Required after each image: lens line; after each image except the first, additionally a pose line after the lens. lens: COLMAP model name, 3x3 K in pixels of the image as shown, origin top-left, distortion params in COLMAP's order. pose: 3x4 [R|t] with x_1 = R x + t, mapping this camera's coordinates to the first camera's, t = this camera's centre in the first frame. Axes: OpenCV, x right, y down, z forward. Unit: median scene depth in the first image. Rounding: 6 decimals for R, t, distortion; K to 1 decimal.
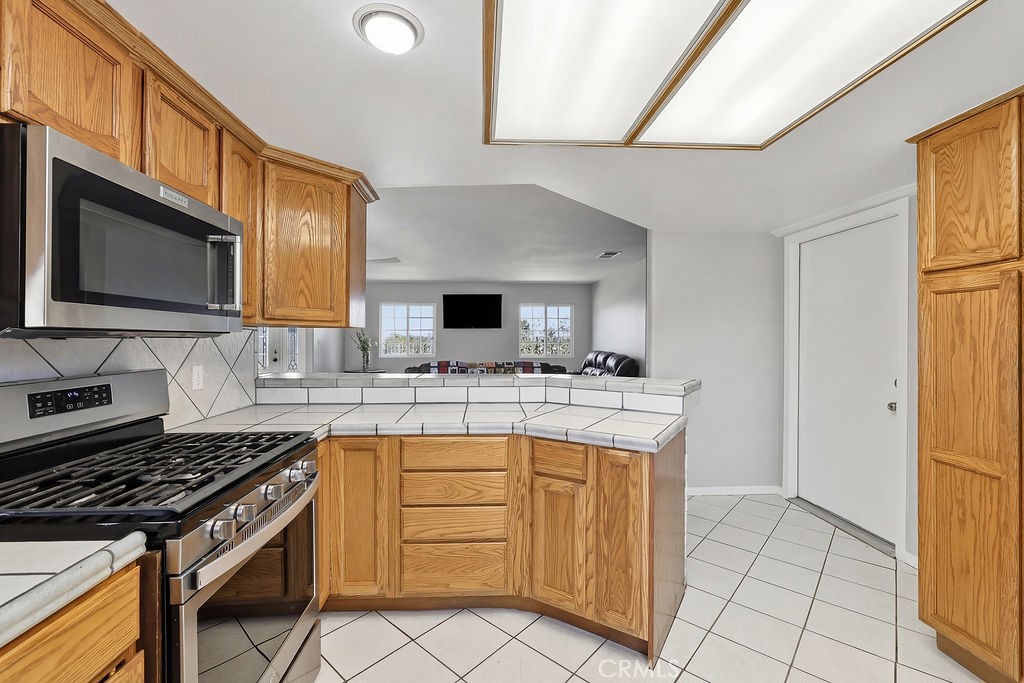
lens RADIAL K [[438.0, 0, 517.9], [0, 438.0, 338.0], [0, 0, 1]] dist [0.001743, -0.000211]
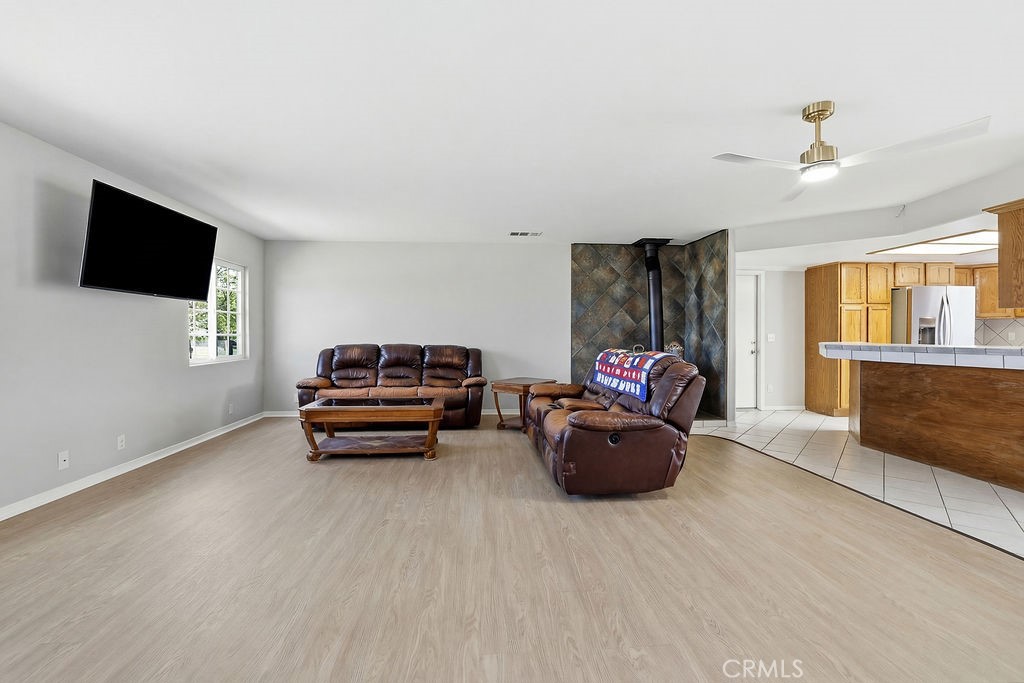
lens RADIAL K [[438.0, 0, 491.6], [0, 438.0, 336.8], [0, 0, 1]] dist [0.001743, -0.000211]
pose [[-0.006360, -0.006546, 0.999958, -2.441229], [0.007835, 0.999948, 0.006596, 0.061845], [-0.999949, 0.007877, -0.006308, 3.799310]]
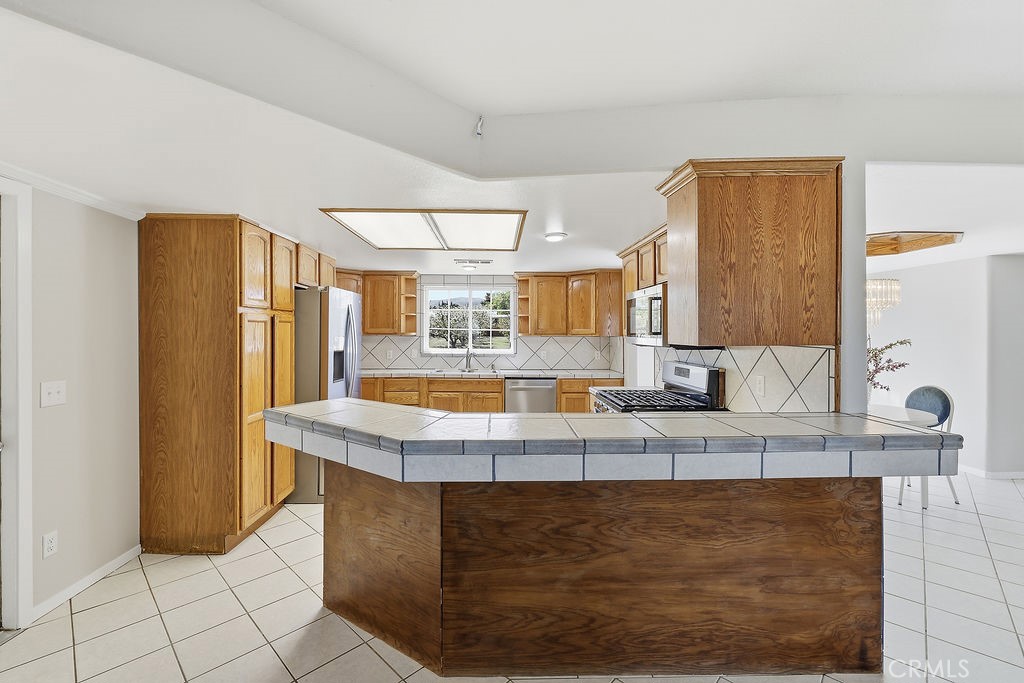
lens RADIAL K [[438.0, 0, 514.9], [0, 438.0, 334.8], [0, 0, 1]] dist [0.001743, -0.000211]
pose [[-0.999802, -0.002327, 0.019753, -0.067555], [-0.002076, 0.999917, 0.012718, -0.074186], [-0.019781, 0.012675, -0.999724, 2.624986]]
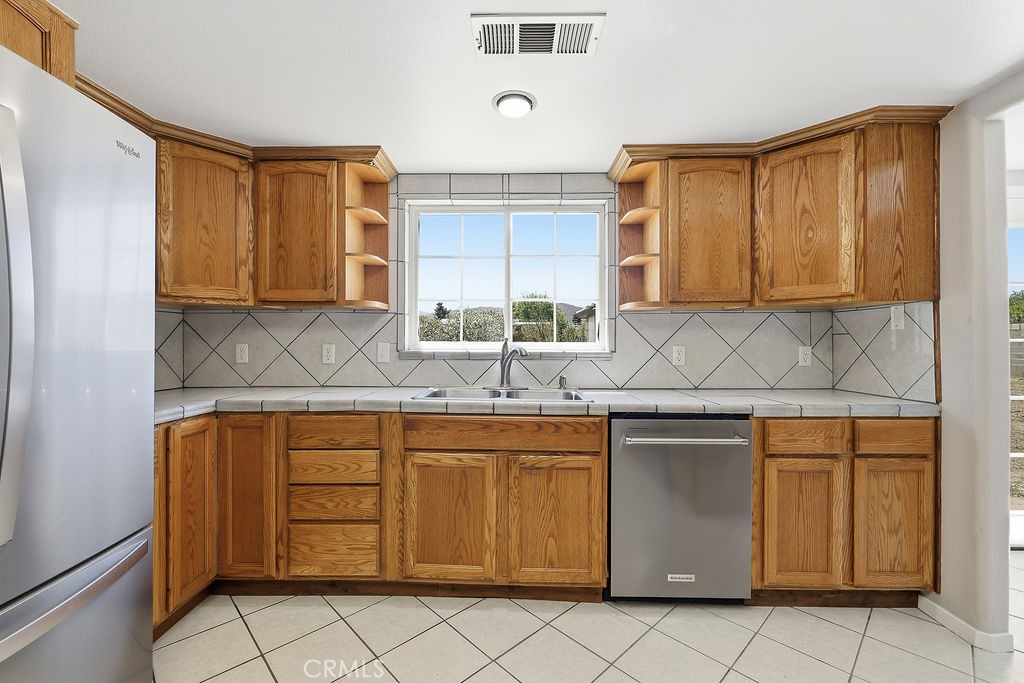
lens RADIAL K [[438.0, 0, 510.2], [0, 438.0, 343.5], [0, 0, 1]] dist [0.001743, -0.000211]
pose [[-0.997365, -0.000783, 0.072539, 0.224413], [-0.000175, 0.999965, 0.008385, 0.067997], [-0.072543, 0.008350, -0.997330, 0.786953]]
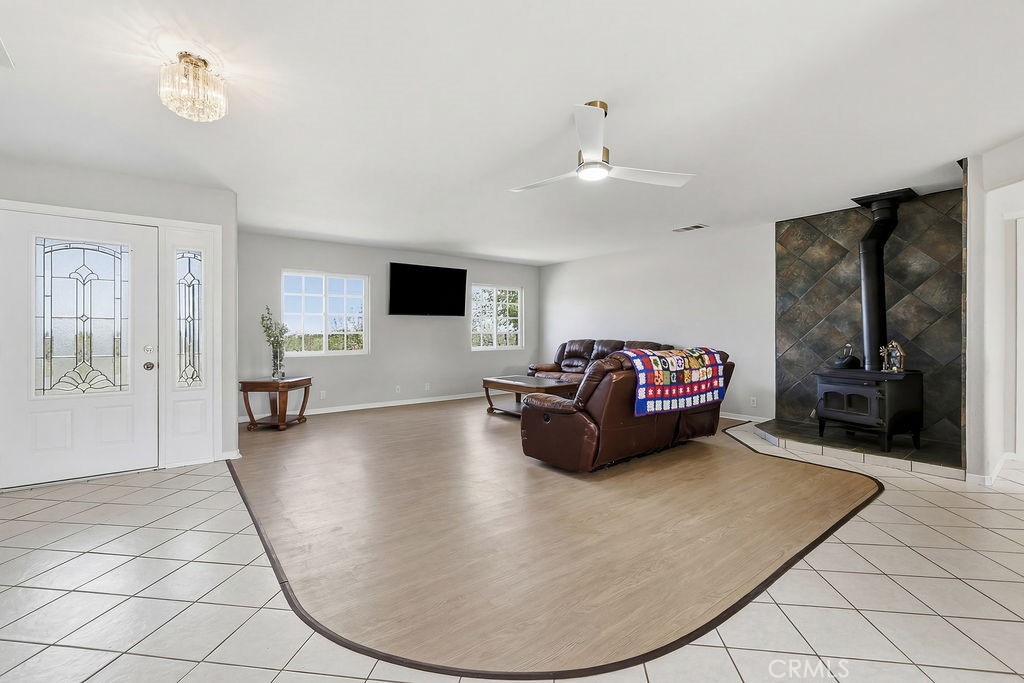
lens RADIAL K [[438.0, 0, 508.0], [0, 438.0, 334.5], [0, 0, 1]] dist [0.001743, -0.000211]
pose [[0.823319, -0.003658, 0.567567, -2.056329], [0.006094, 0.999979, -0.002395, 0.089074], [-0.567546, 0.005431, 0.823324, 1.659531]]
